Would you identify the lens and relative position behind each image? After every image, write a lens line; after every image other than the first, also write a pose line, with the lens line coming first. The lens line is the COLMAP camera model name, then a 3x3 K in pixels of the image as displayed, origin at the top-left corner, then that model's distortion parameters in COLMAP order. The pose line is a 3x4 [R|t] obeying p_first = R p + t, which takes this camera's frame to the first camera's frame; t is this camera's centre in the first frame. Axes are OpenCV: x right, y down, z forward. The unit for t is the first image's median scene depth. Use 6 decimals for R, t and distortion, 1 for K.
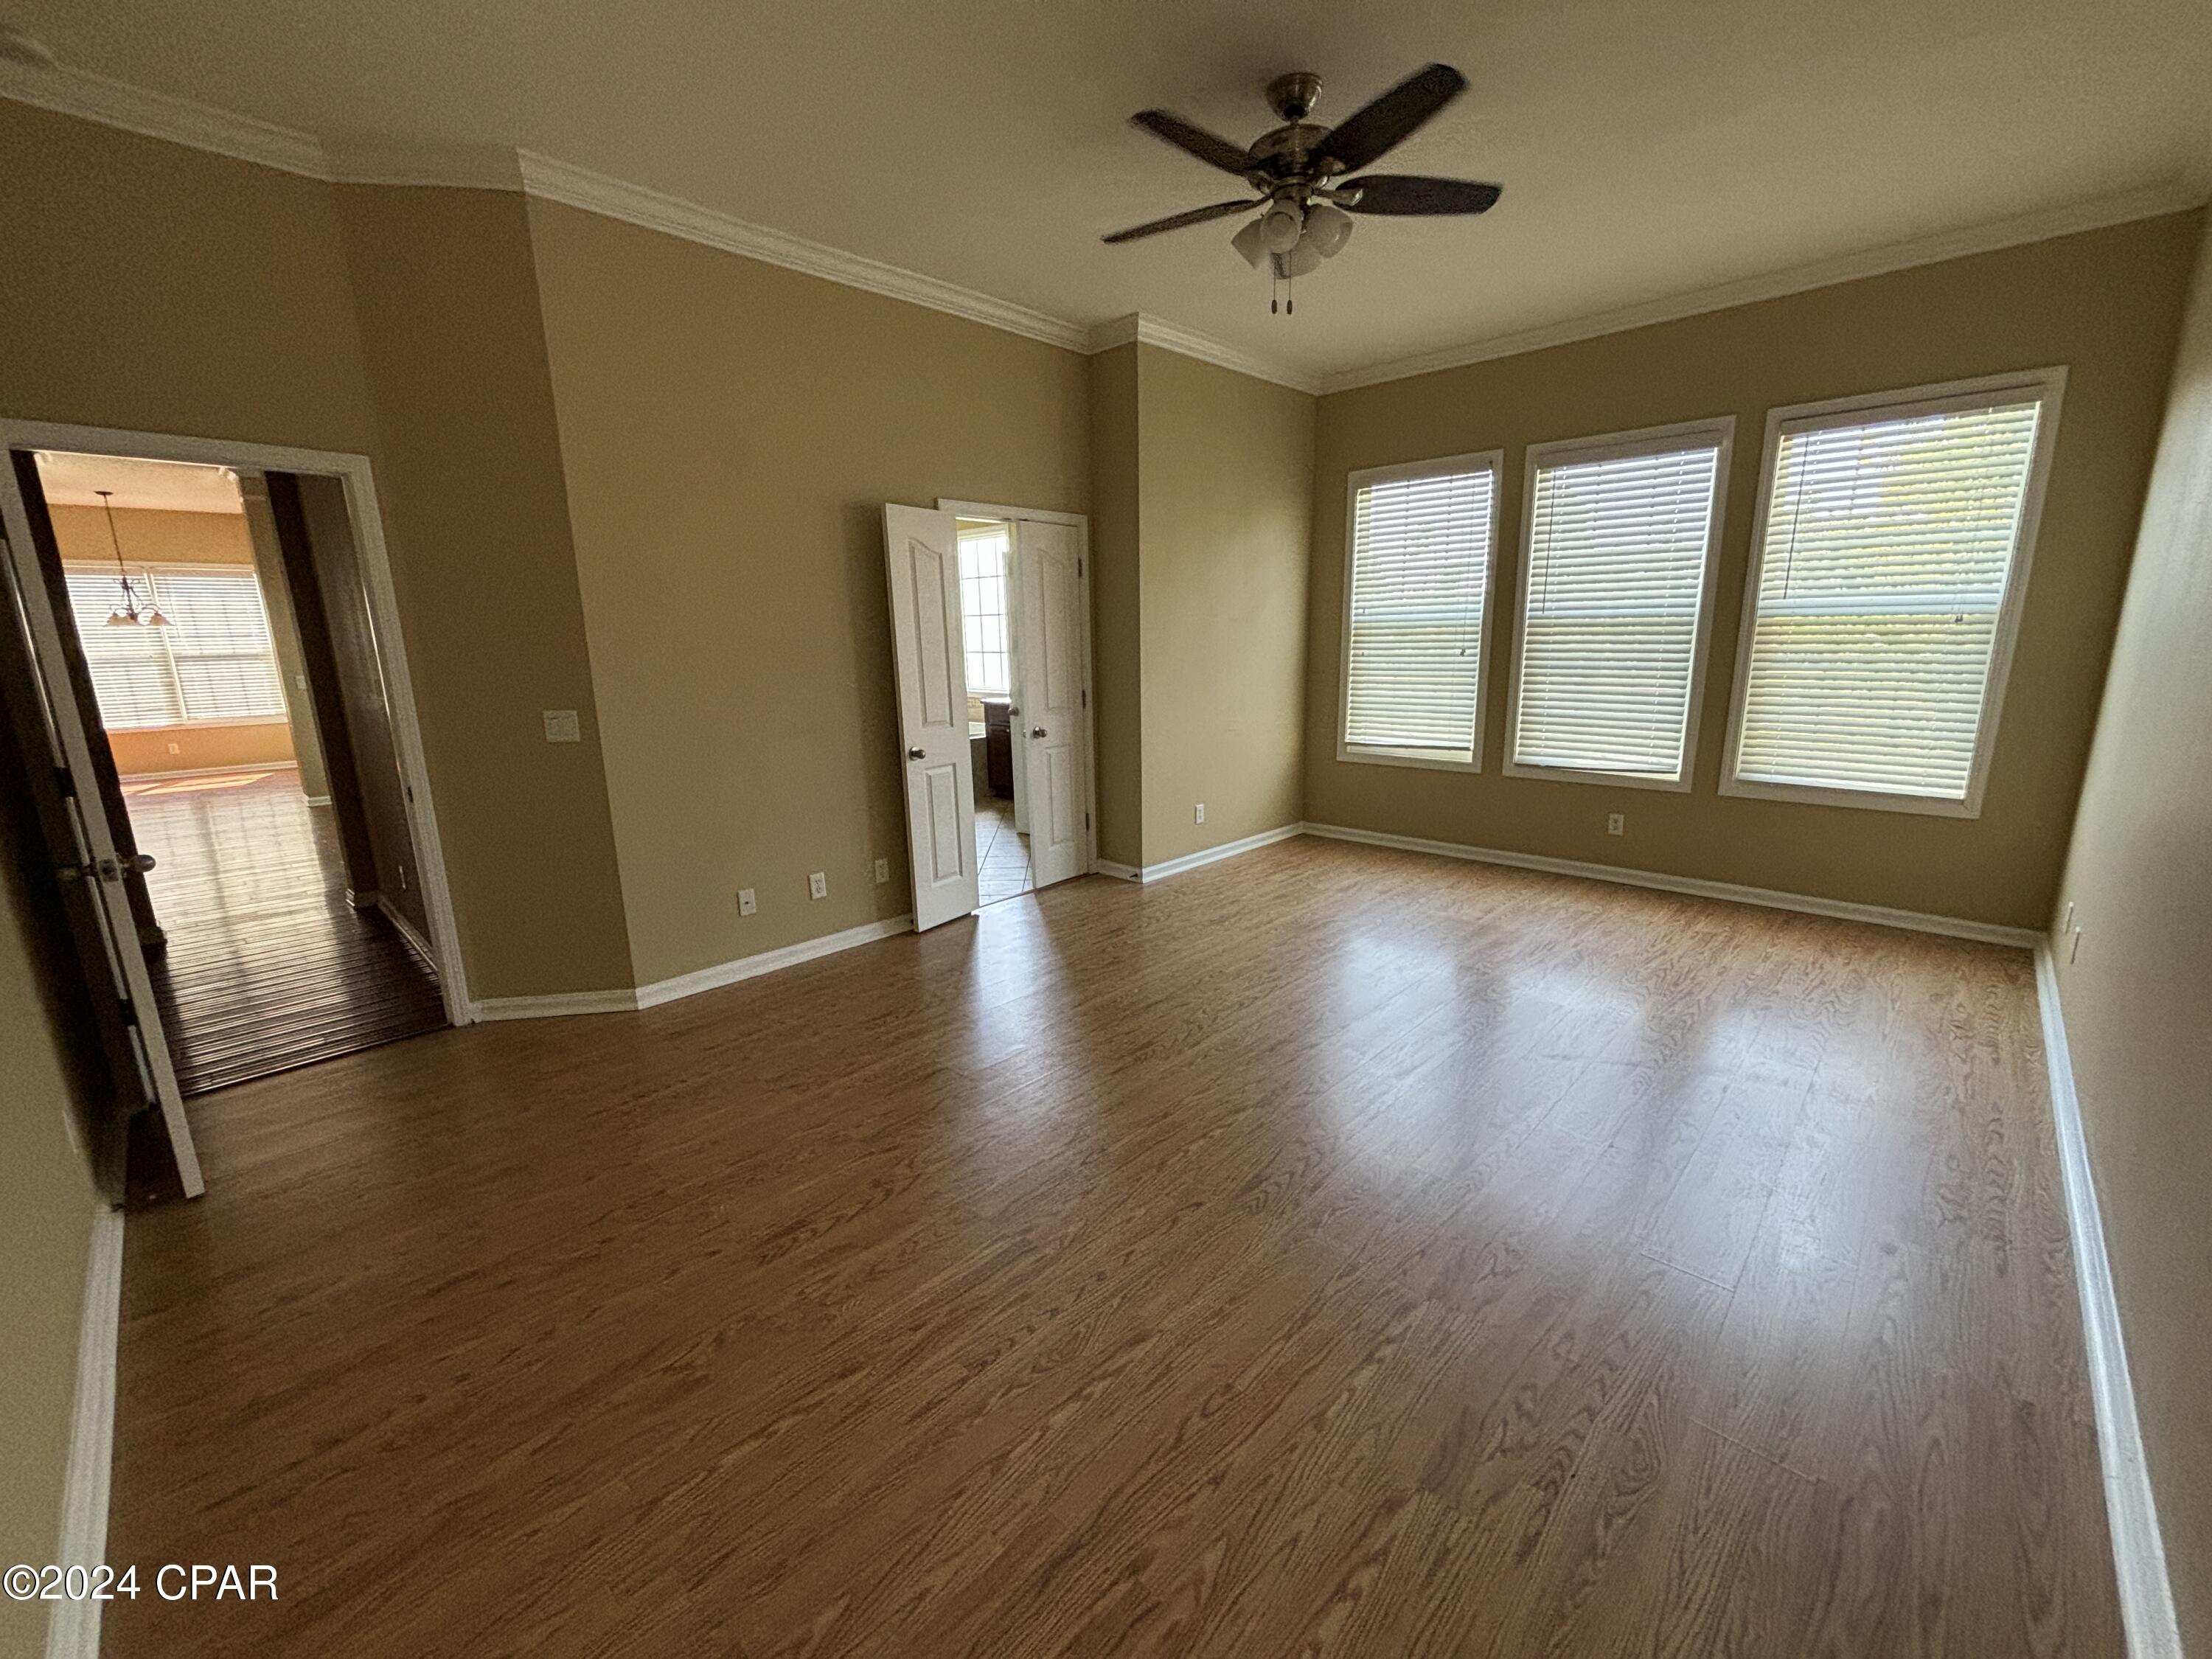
lens RADIAL K [[900.9, 0, 1094.0], [0, 900.9, 831.5], [0, 0, 1]] dist [-0.003395, 0.000832]
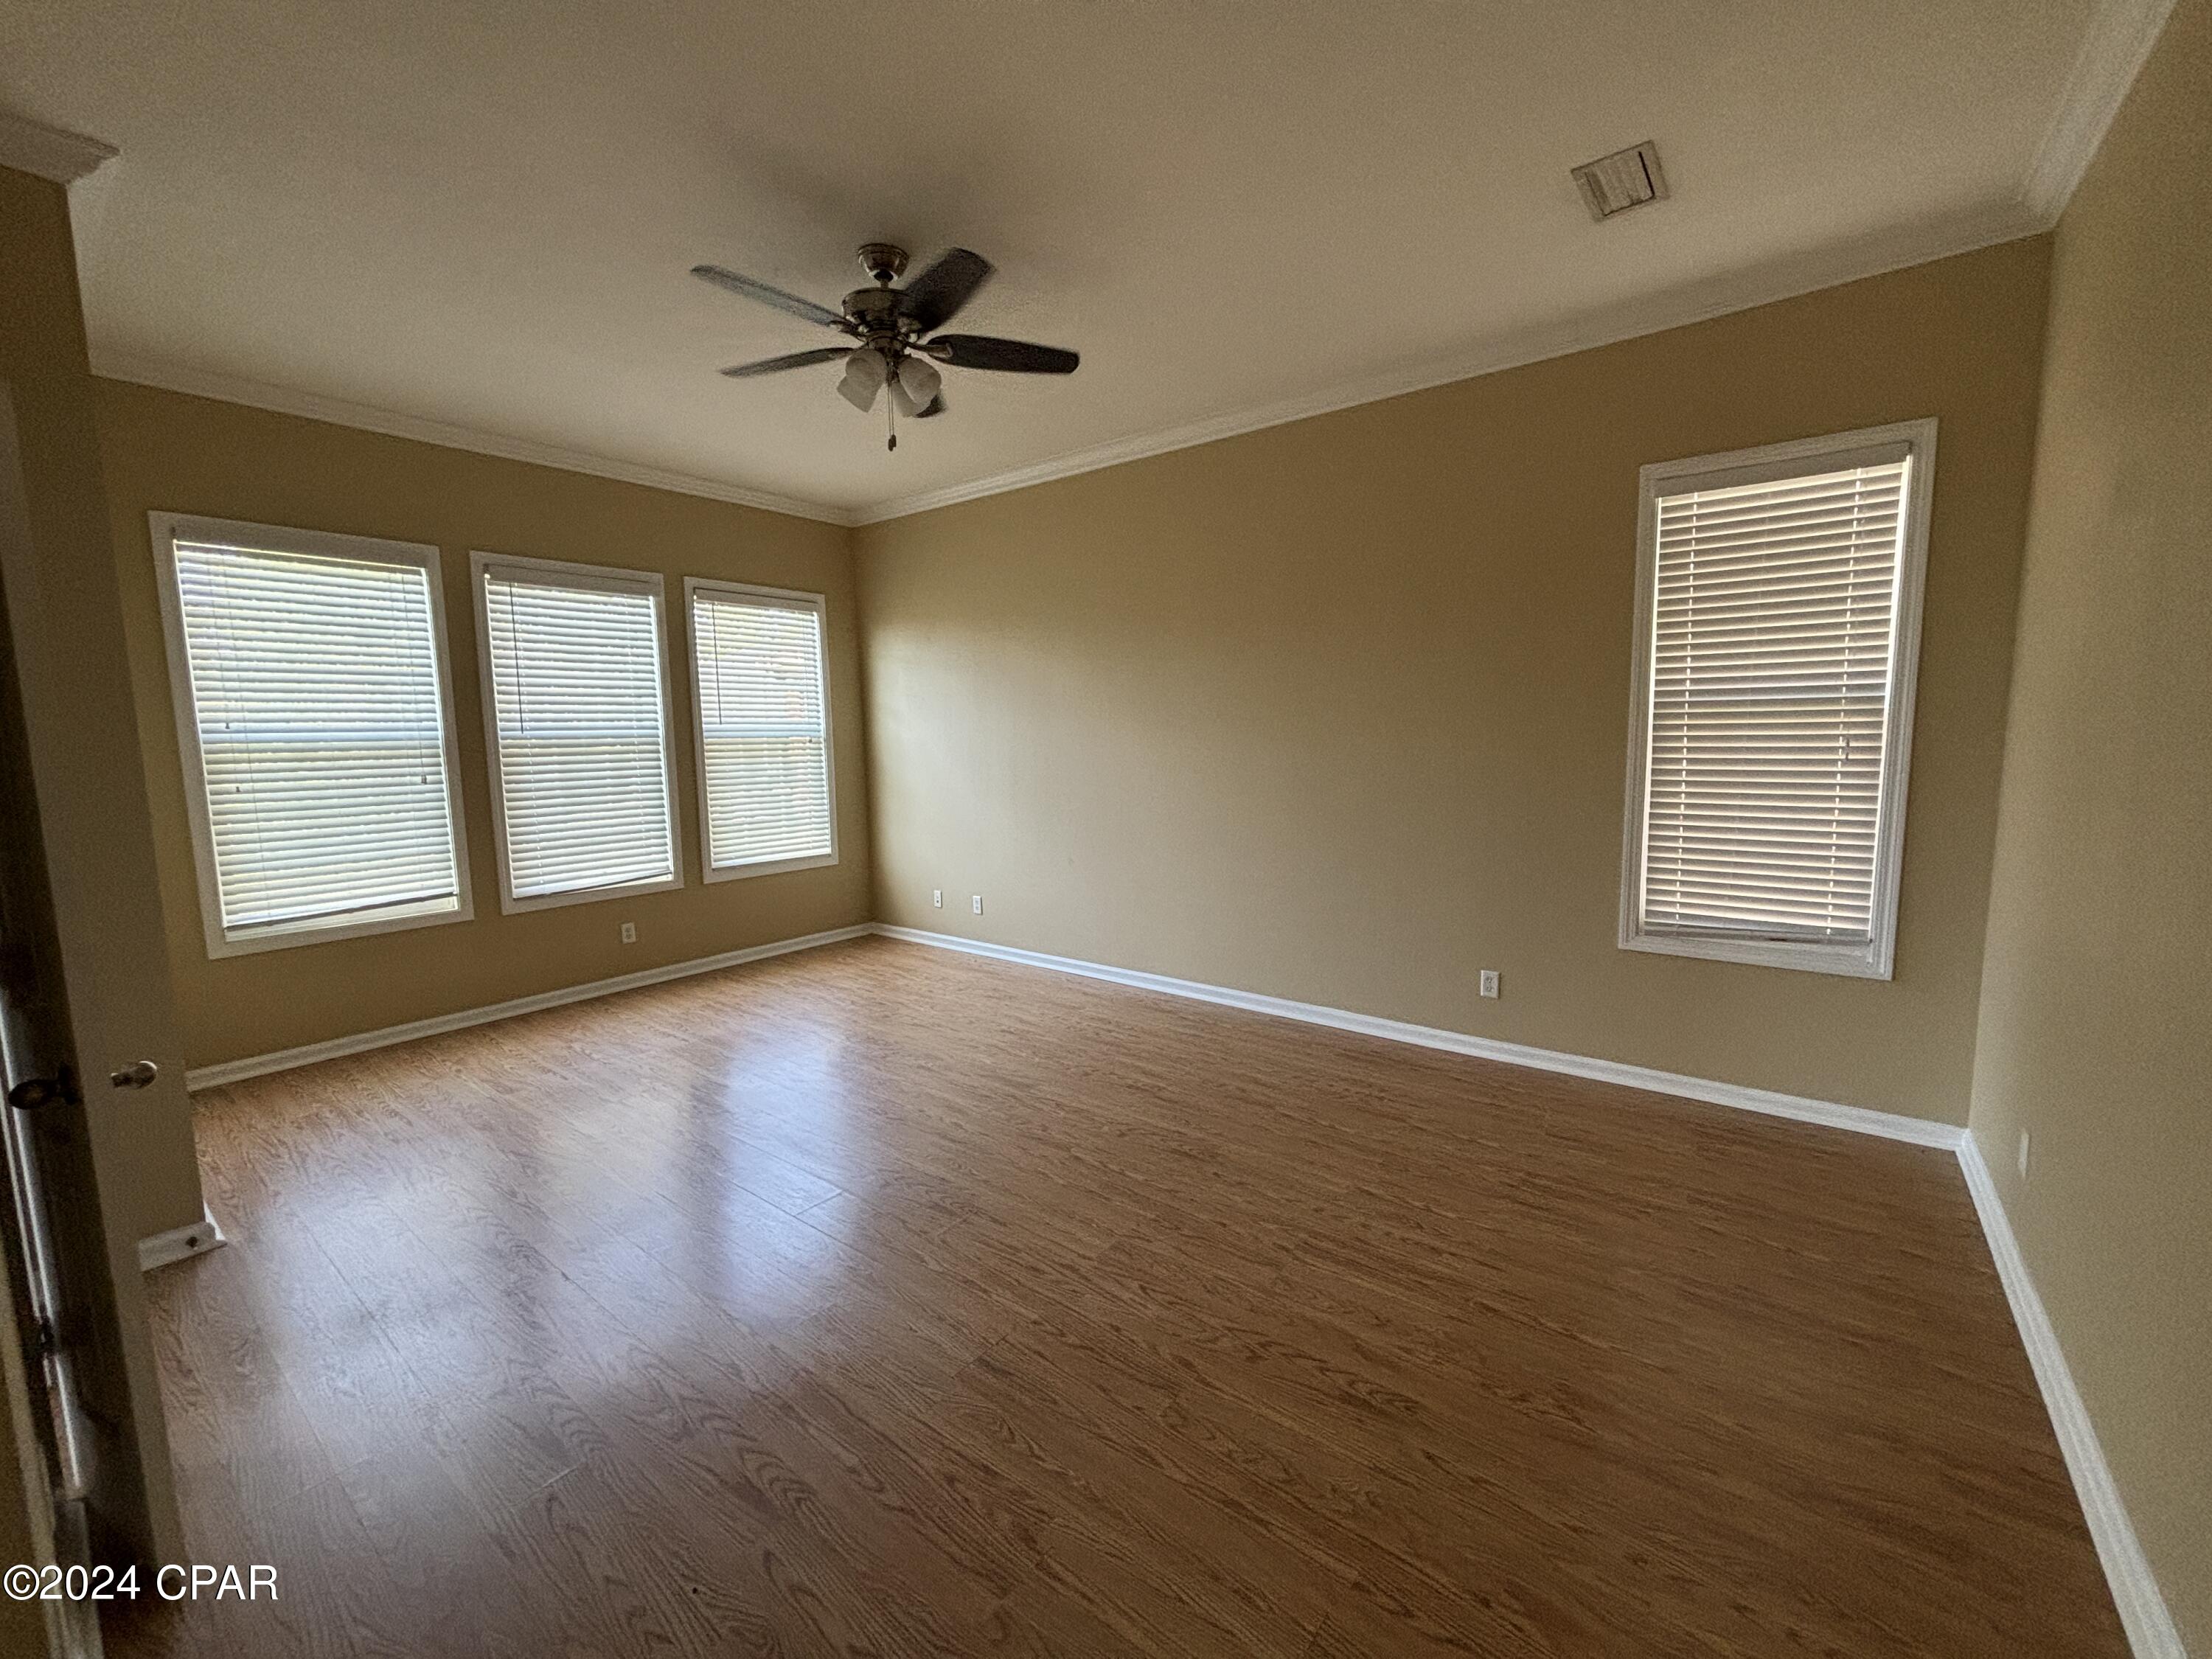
lens RADIAL K [[900.9, 0, 1113.2], [0, 900.9, 826.6], [0, 0, 1]] dist [-0.003395, 0.000832]
pose [[-0.128368, -0.088994, 0.987726, -0.558056], [0.227710, 0.966711, 0.116694, -0.131526], [-0.965231, 0.239895, -0.103830, 0.586161]]
